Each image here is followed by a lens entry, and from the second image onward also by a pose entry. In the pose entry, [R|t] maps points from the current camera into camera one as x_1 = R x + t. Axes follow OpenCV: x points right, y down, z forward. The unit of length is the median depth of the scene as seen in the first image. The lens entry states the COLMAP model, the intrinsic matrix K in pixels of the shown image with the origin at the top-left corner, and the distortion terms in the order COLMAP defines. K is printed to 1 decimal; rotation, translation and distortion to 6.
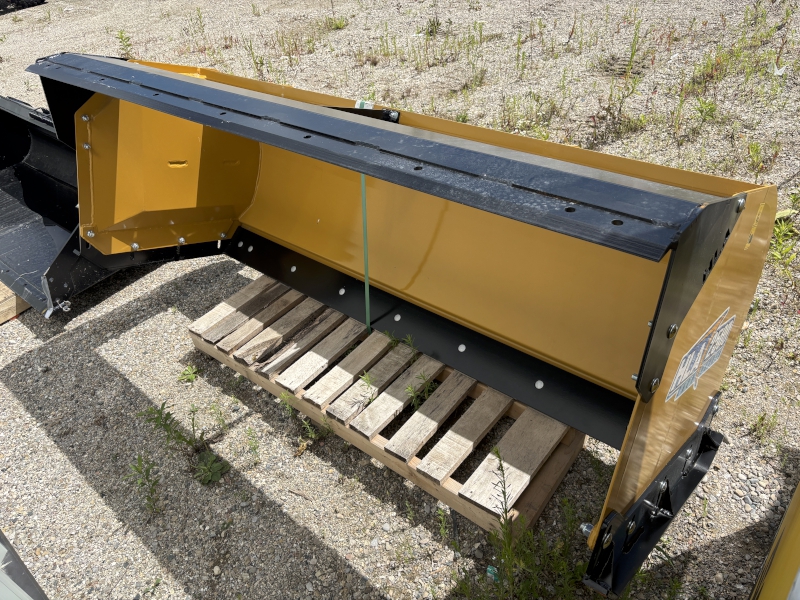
lens RADIAL K [[603.5, 0, 400.0], [0, 603.5, 300.0], [0, 0, 1]] dist [0.071816, -0.090373]
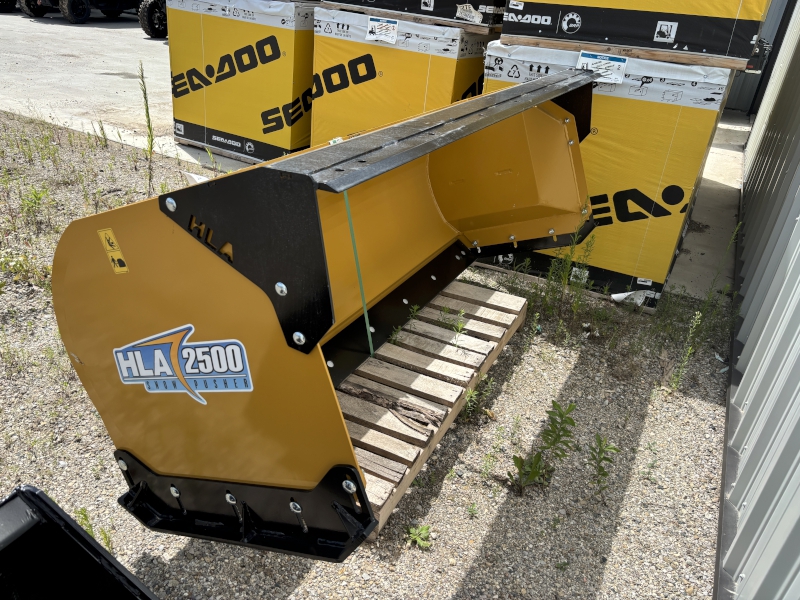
lens RADIAL K [[603.5, 0, 400.0], [0, 603.5, 300.0], [0, 0, 1]] dist [0.071816, -0.090373]
pose [[-0.228044, -0.349970, 0.908580, -1.075890], [0.578923, 0.701556, 0.415532, -0.471981], [-0.782844, 0.620757, 0.042620, 0.952609]]
